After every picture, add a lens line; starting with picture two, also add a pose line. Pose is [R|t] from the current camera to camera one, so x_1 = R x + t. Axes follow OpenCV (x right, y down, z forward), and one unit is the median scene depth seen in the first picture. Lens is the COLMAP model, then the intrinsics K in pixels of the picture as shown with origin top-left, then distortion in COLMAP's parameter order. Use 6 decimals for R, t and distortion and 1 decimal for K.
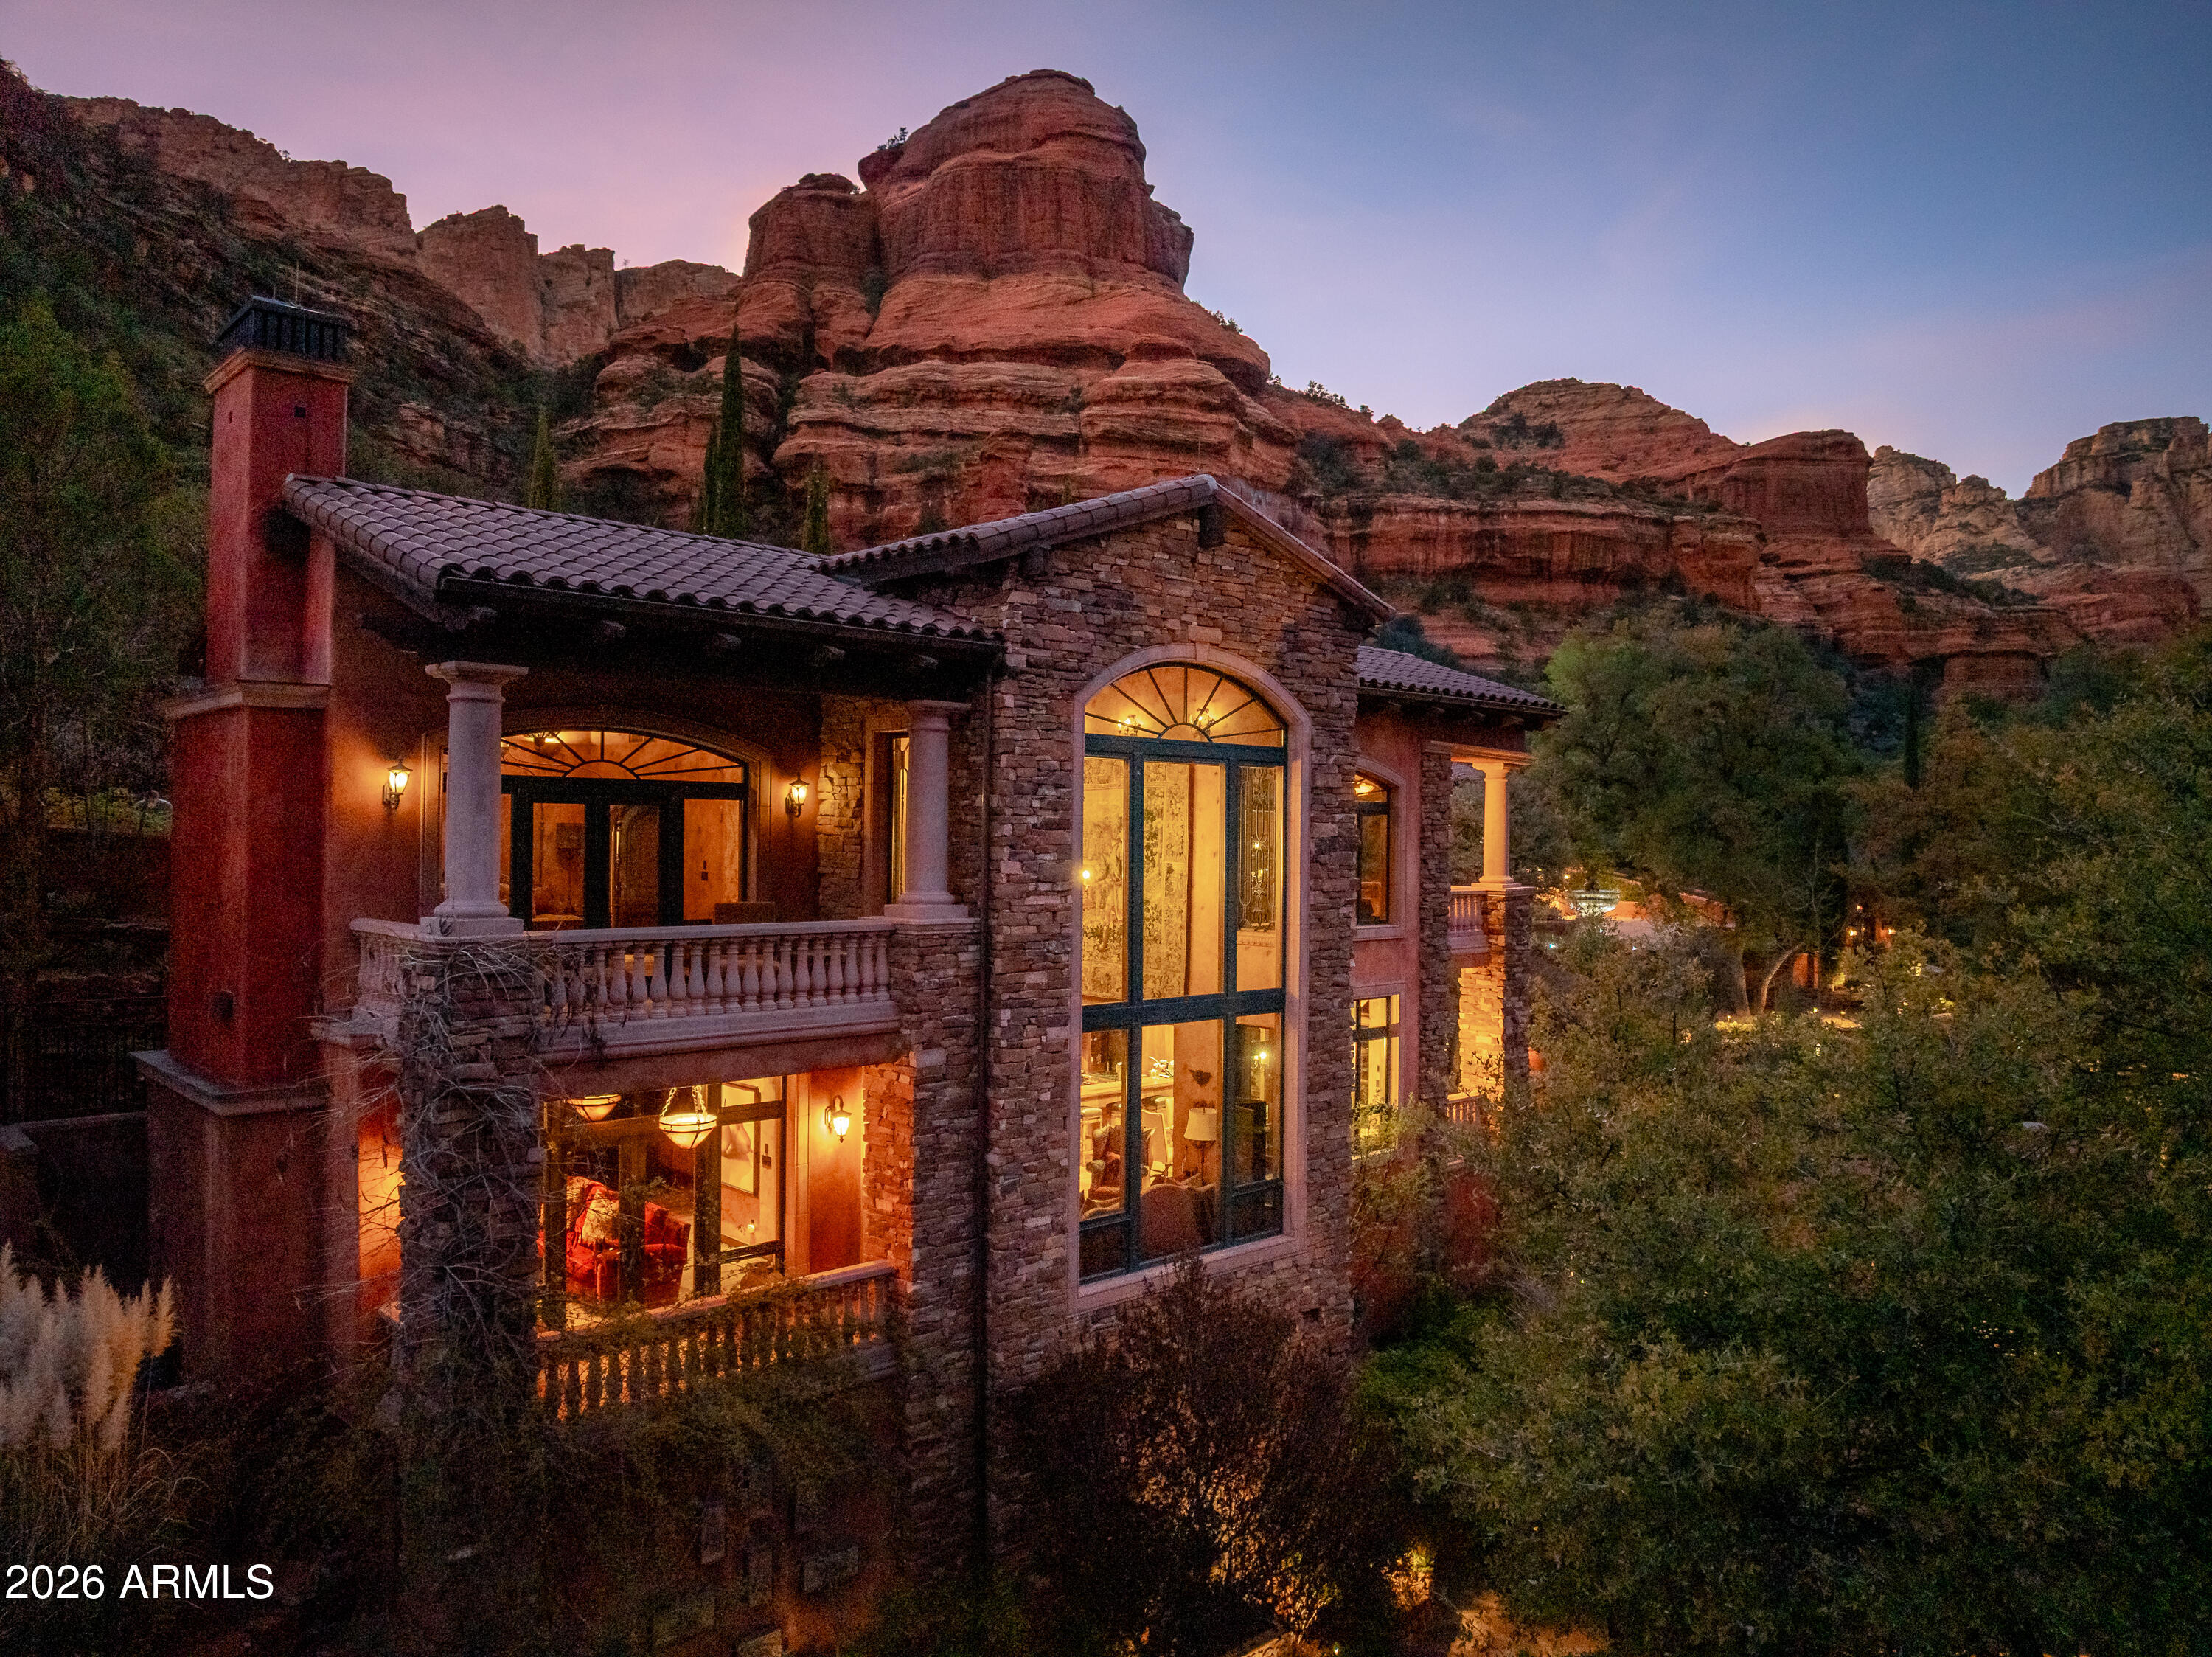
lens RADIAL K [[1560.8, 0, 1116.1], [0, 1560.8, 828.2], [0, 0, 1]] dist [-0.019000, -0.033021]
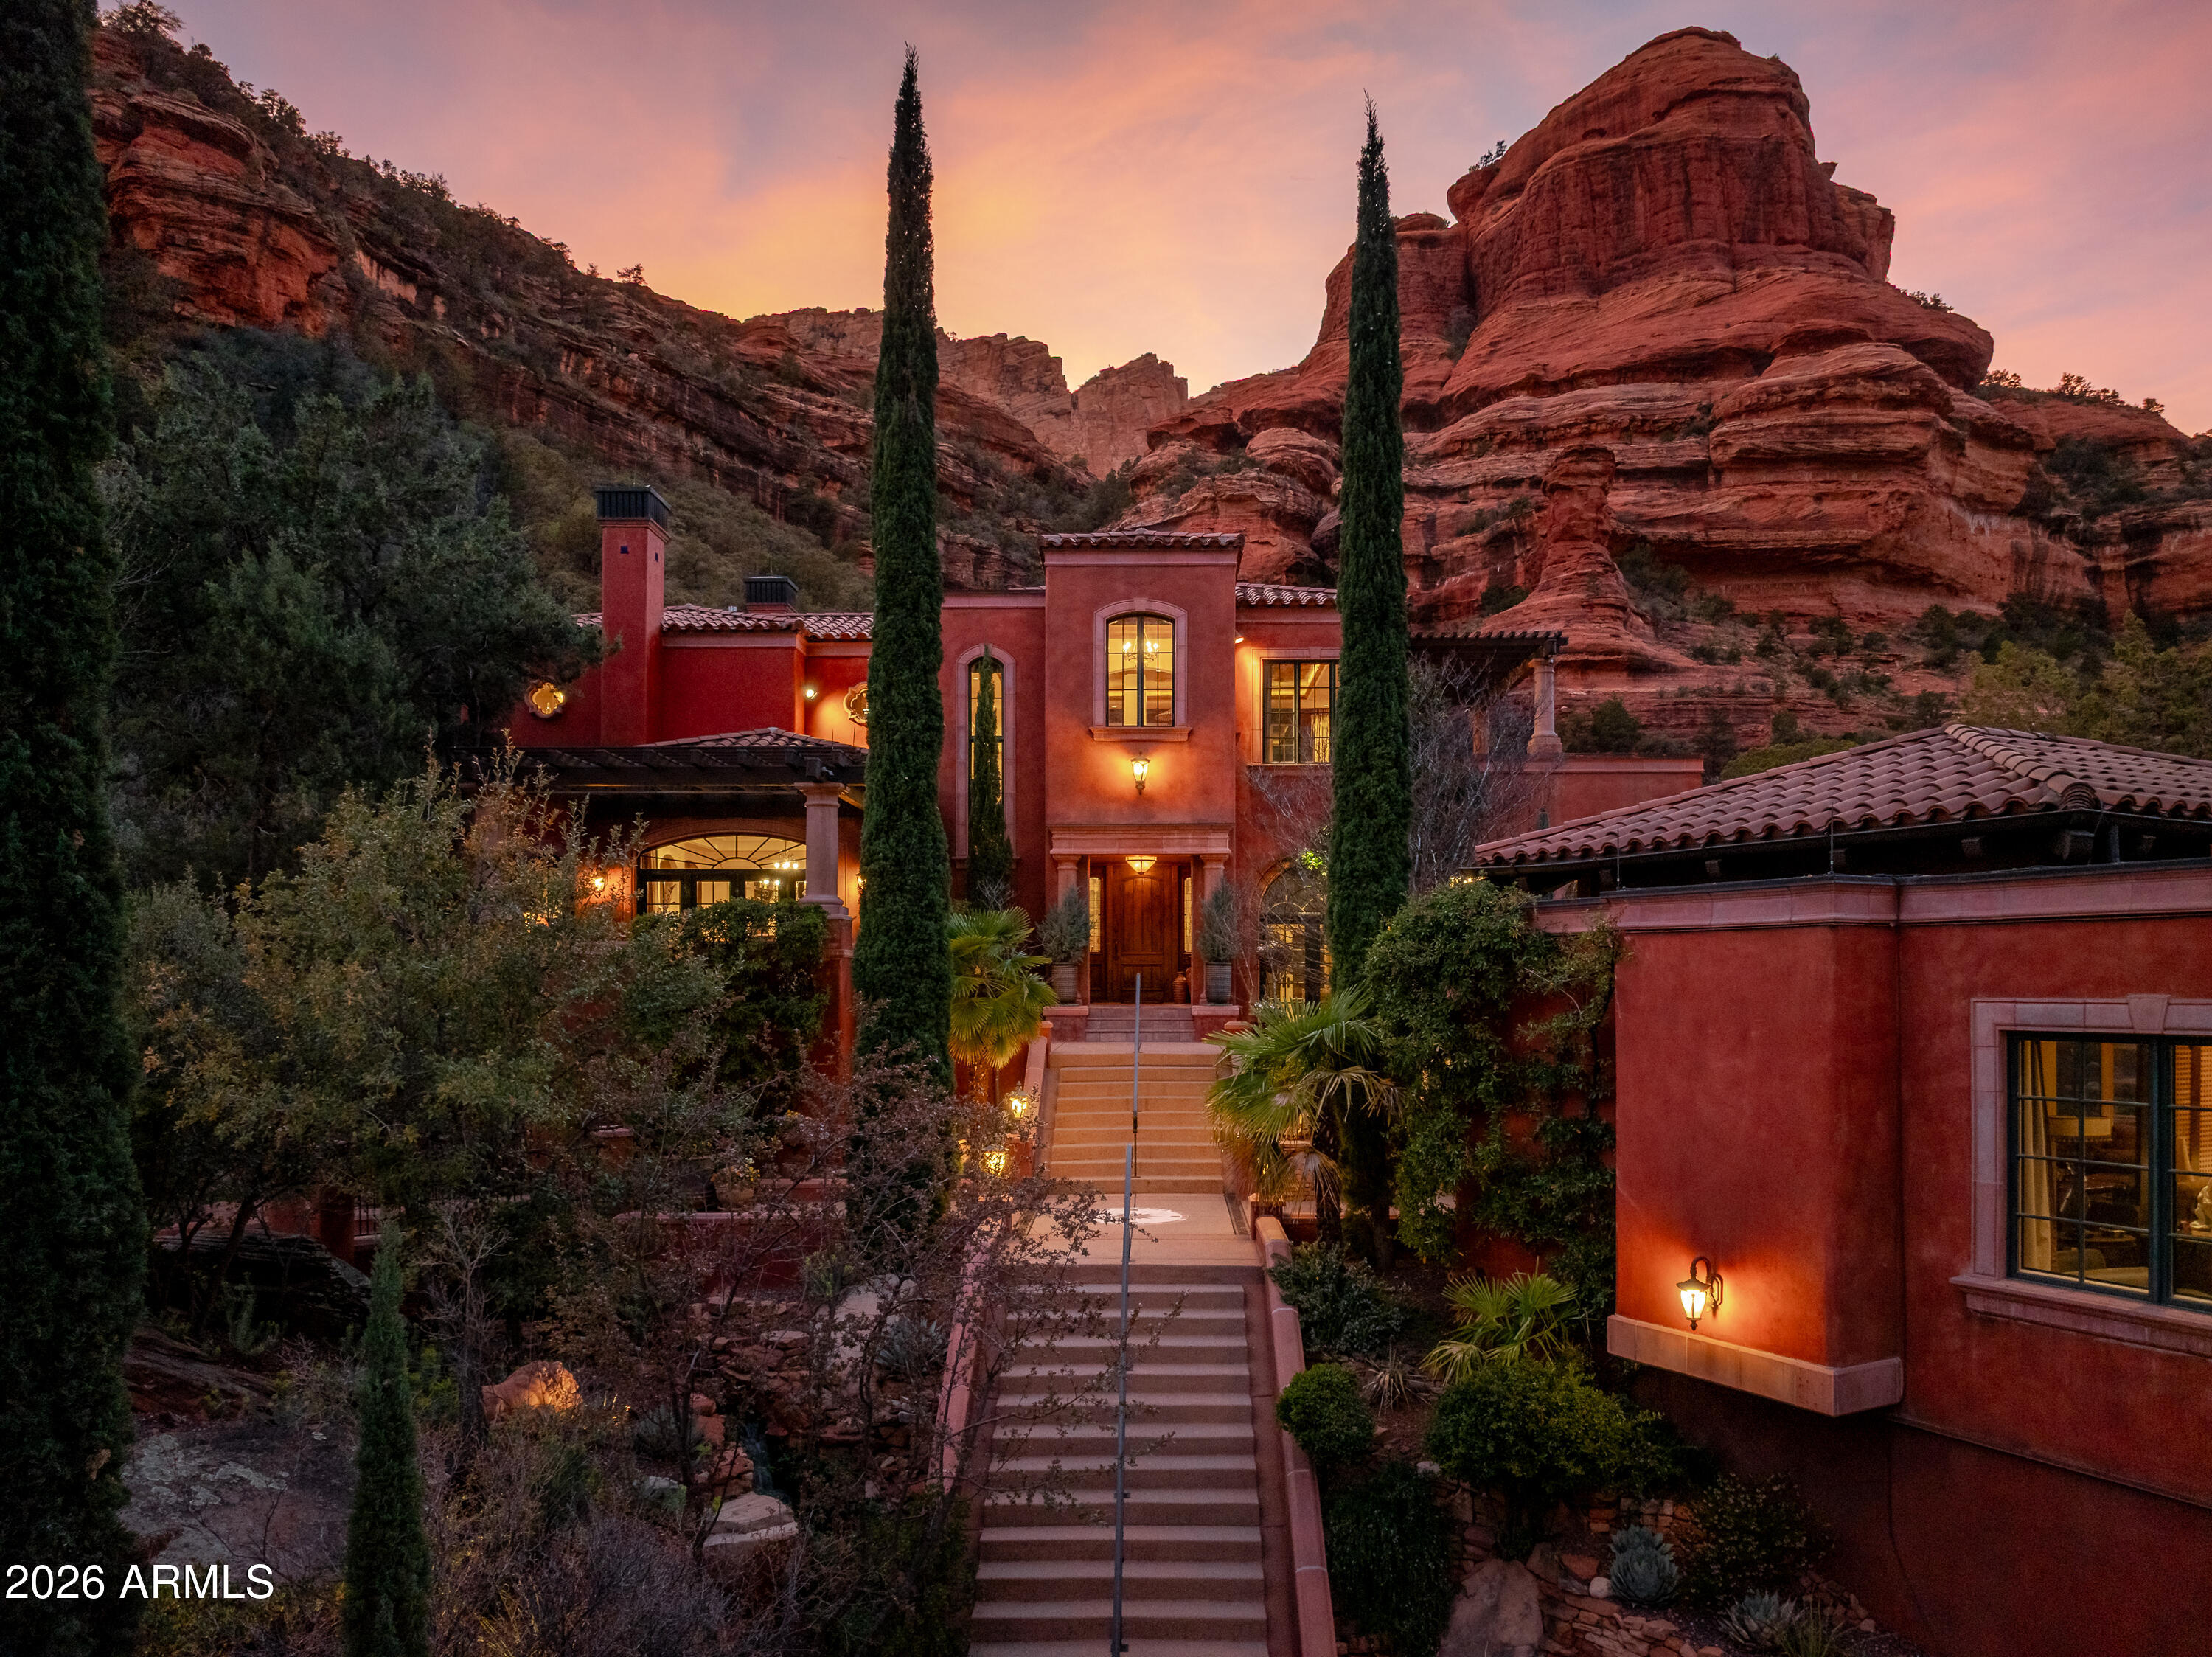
lens RADIAL K [[1607.0, 0, 1142.1], [0, 1607.0, 973.1], [0, 0, 1]] dist [-0.033520, -0.009737]
pose [[0.910115, -0.014854, -0.414090, 0.038751], [0.014502, 0.999887, -0.003993, -0.003148], [0.414102, -0.002371, 0.910227, 0.156408]]
